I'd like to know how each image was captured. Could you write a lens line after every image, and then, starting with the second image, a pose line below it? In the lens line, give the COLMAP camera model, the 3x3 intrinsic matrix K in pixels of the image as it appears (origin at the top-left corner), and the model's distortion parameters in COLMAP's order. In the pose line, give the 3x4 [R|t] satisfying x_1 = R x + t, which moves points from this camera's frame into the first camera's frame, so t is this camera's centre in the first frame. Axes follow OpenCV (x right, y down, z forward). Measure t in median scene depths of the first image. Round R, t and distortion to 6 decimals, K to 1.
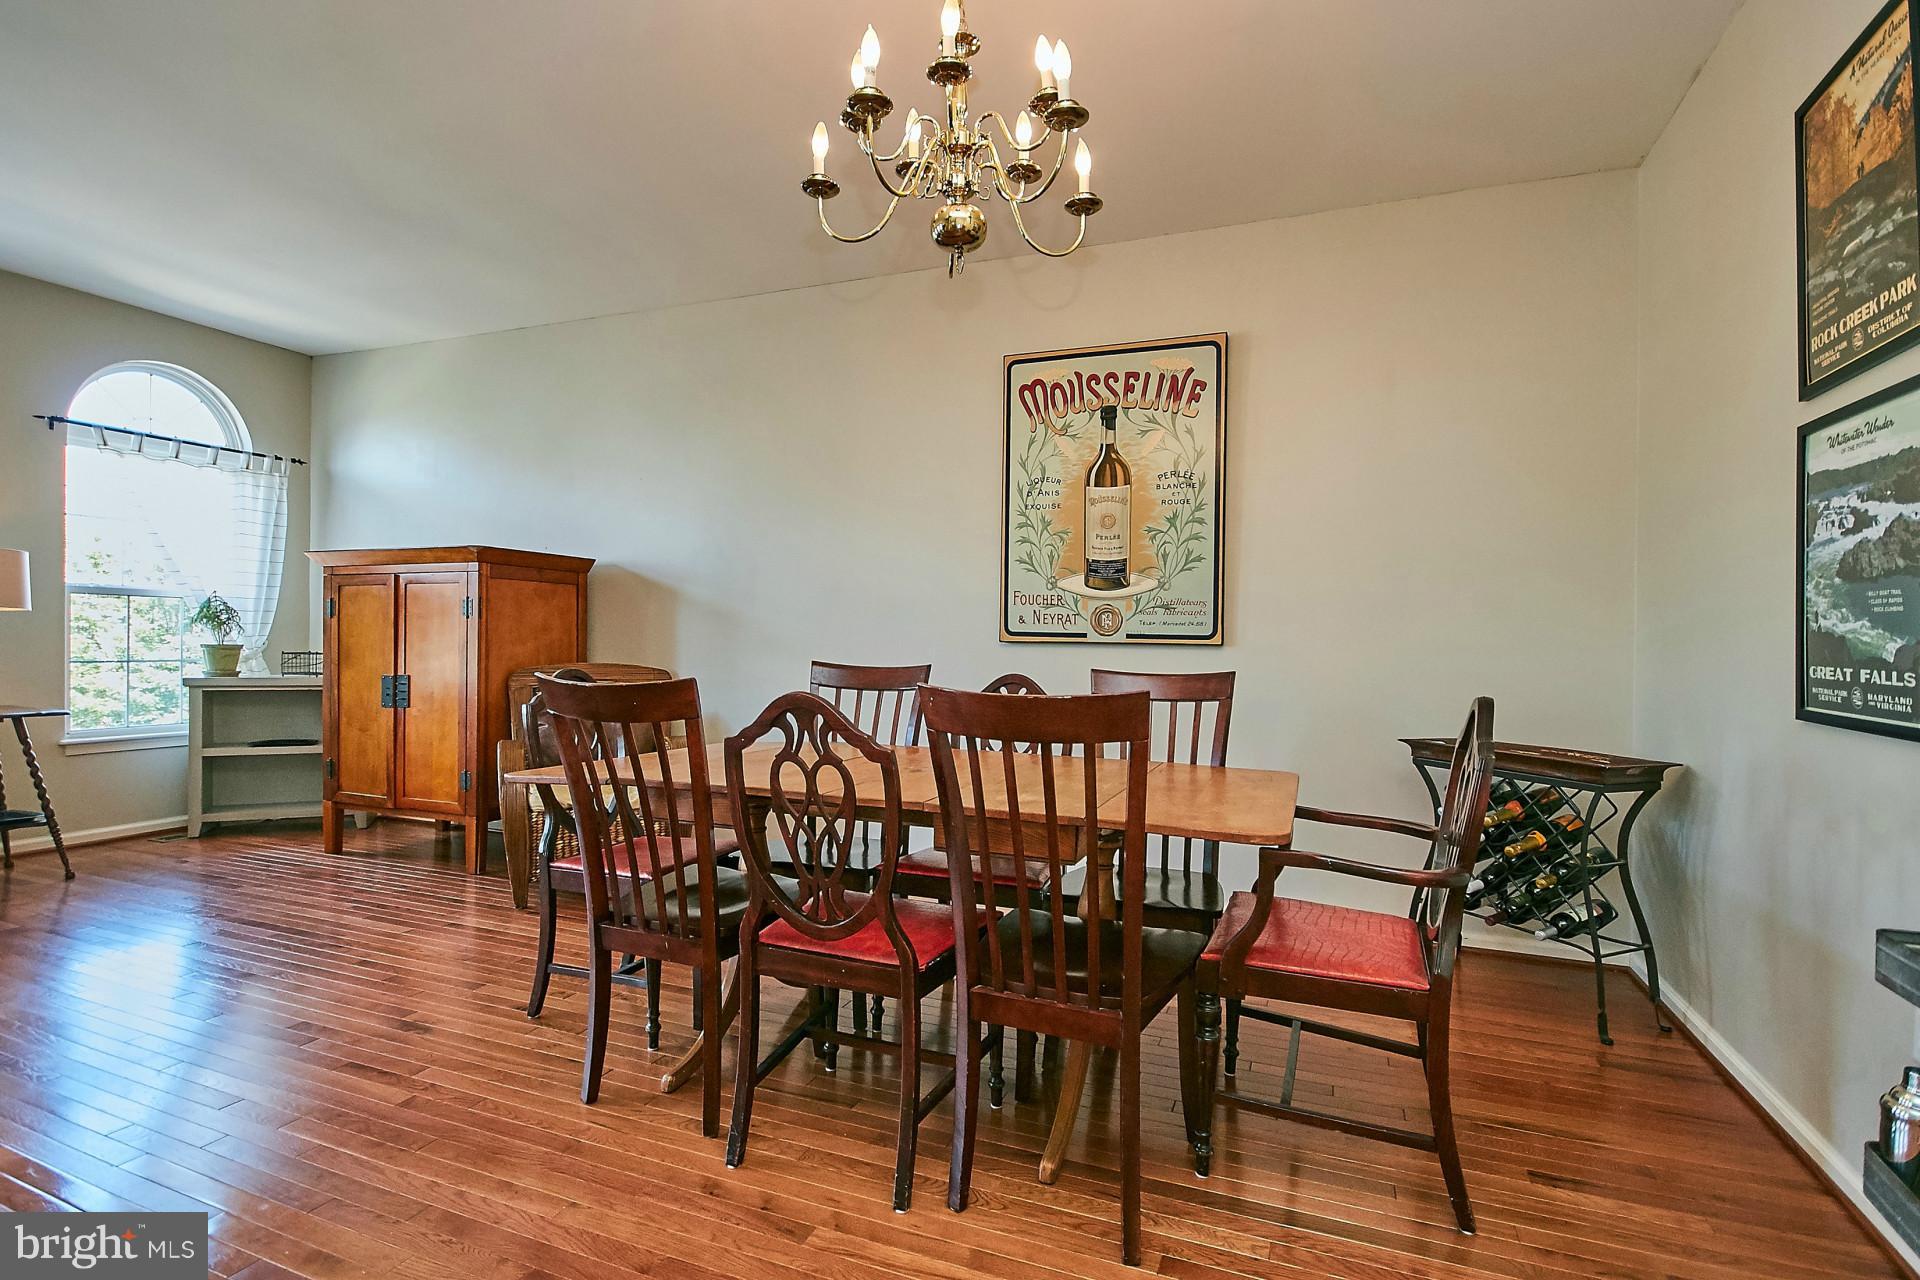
lens RADIAL K [[907.9, 0, 952.4], [0, 907.9, 647.6], [0, 0, 1]] dist [-0.002160, -0.005748]
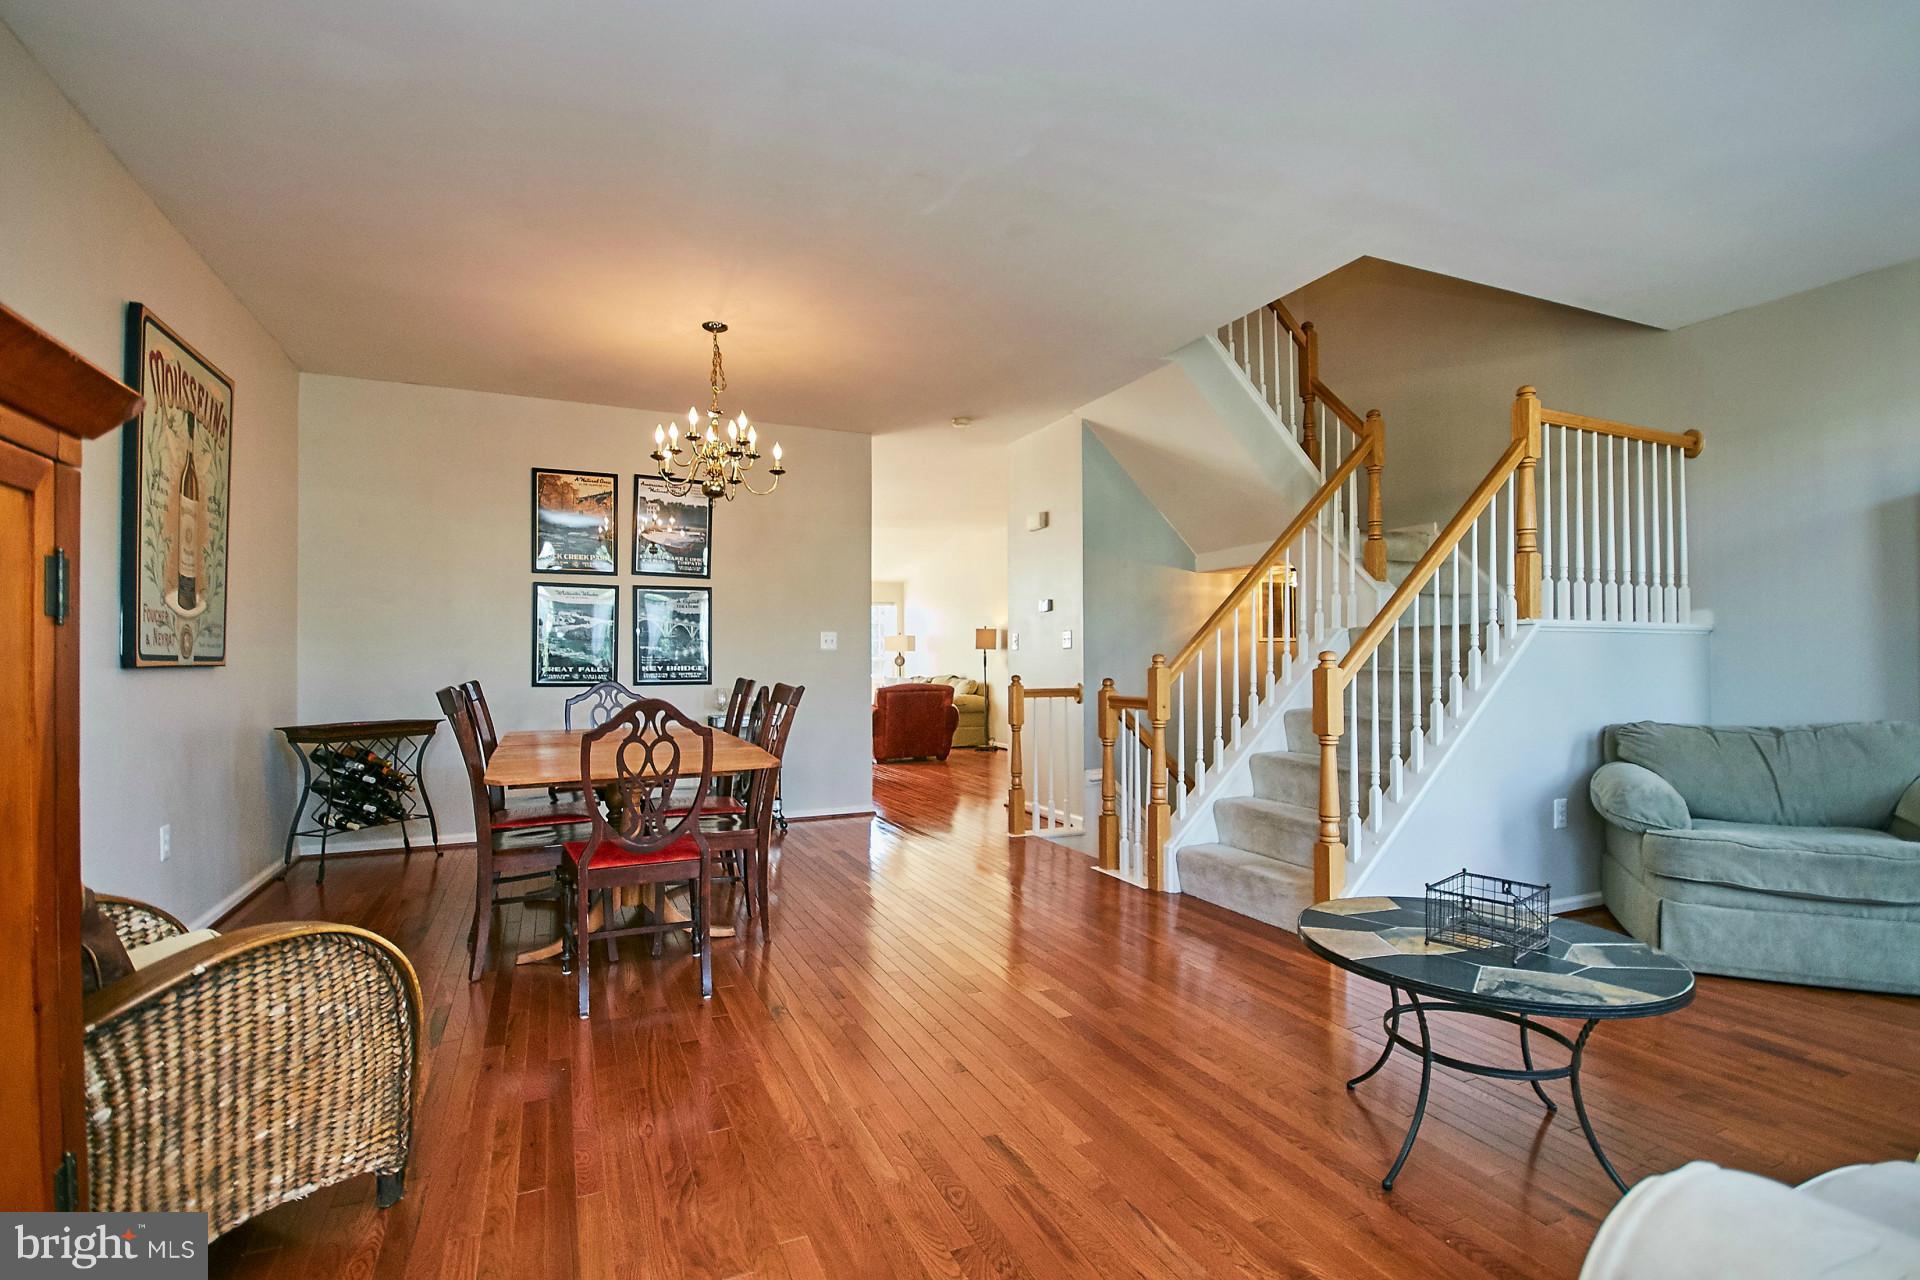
lens RADIAL K [[896.5, 0, 956.6], [0, 896.5, 647.3], [0, 0, 1]] dist [-0.001158, -0.000792]
pose [[-0.715421, -0.006234, 0.698666, -1.028154], [-0.004760, 0.999980, 0.004047, -0.031813], [-0.698677, -0.000430, -0.715437, 1.102556]]
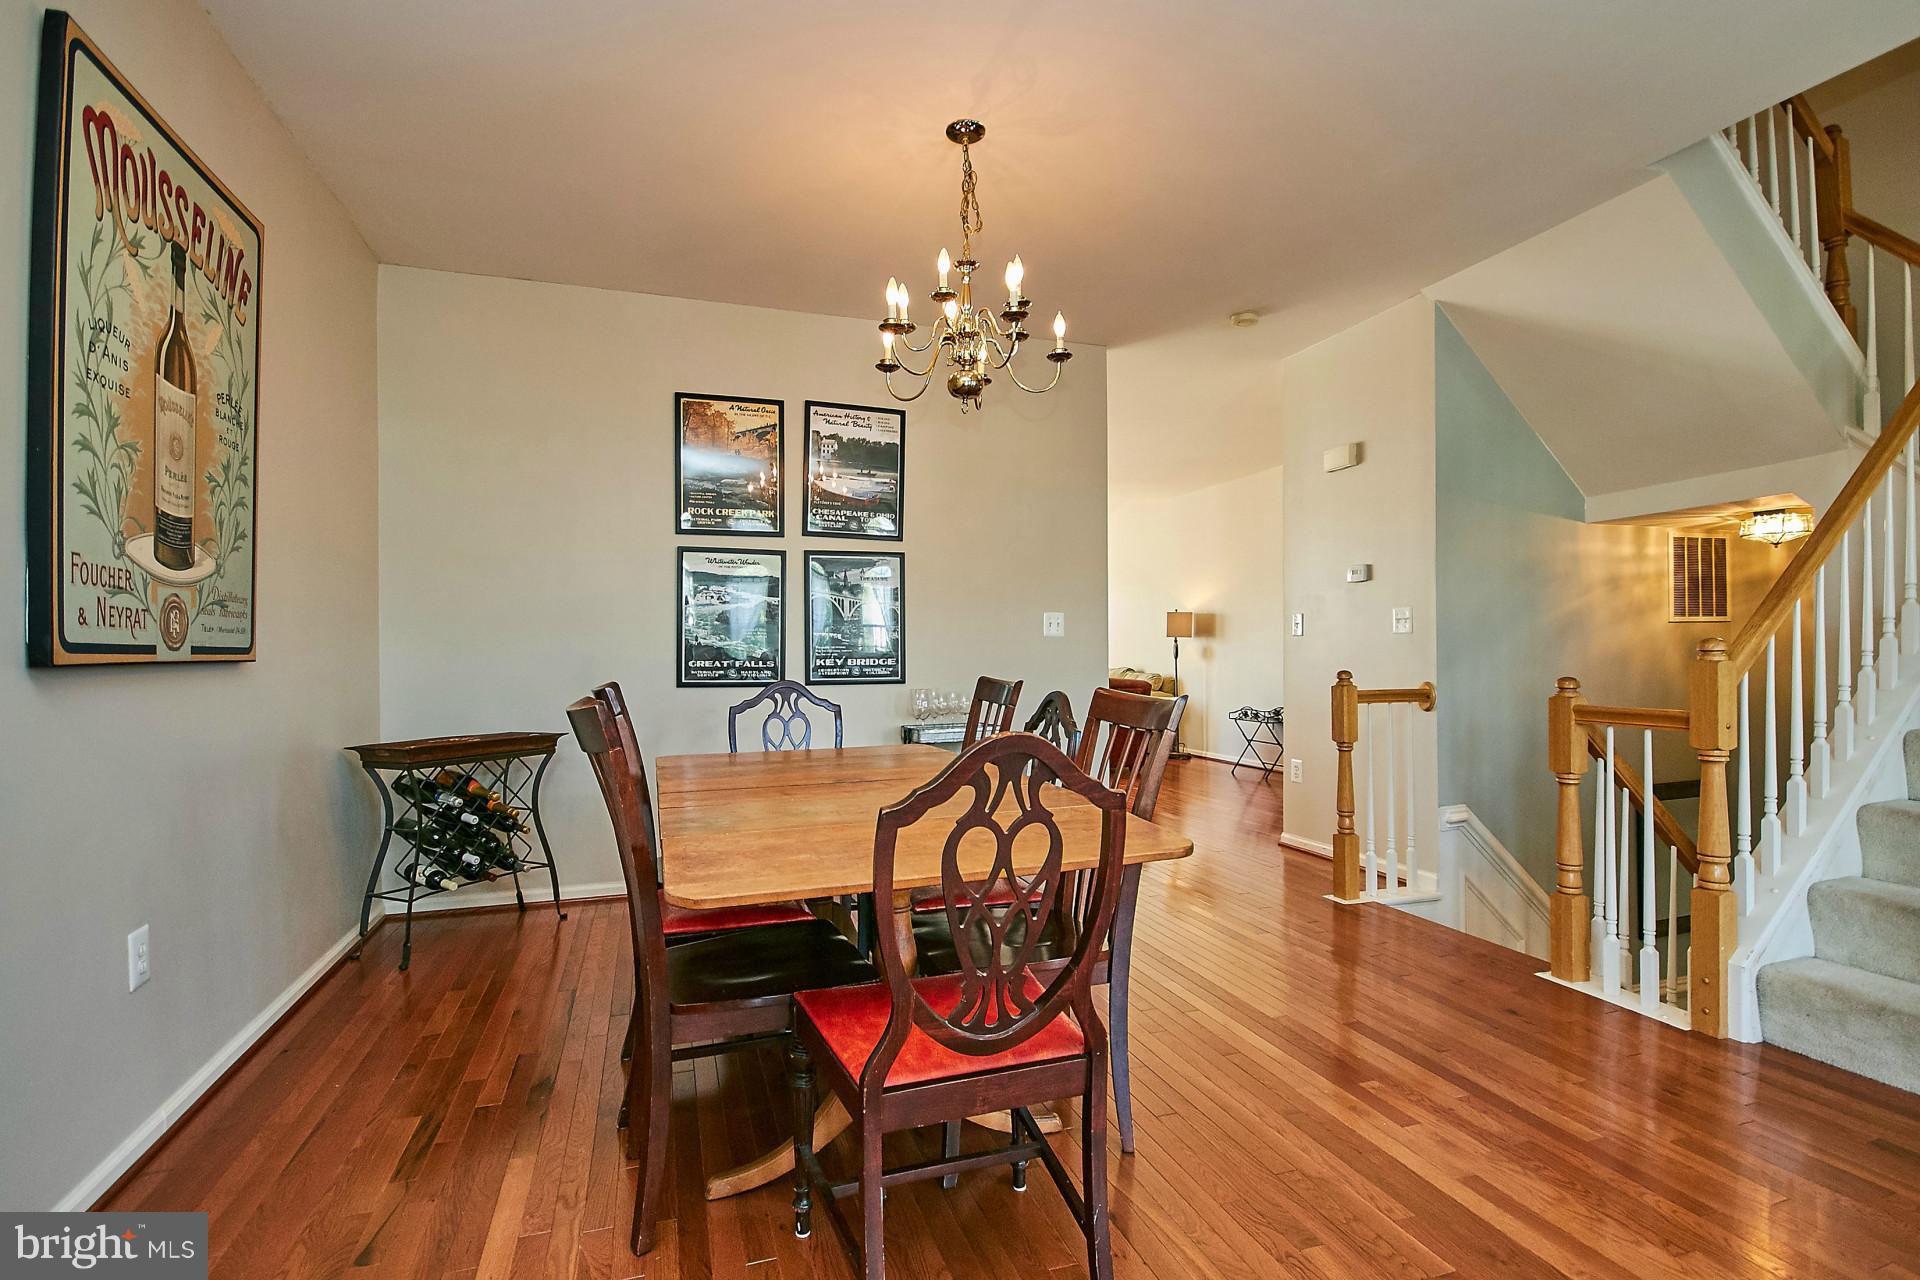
lens RADIAL K [[907.9, 0, 952.4], [0, 907.9, 647.6], [0, 0, 1]] dist [-0.002160, -0.005748]
pose [[-0.638018, -0.011202, 0.769940, -0.568580], [0.000332, 0.999890, 0.014823, -0.022641], [-0.770022, 0.009713, -0.637944, 0.984415]]
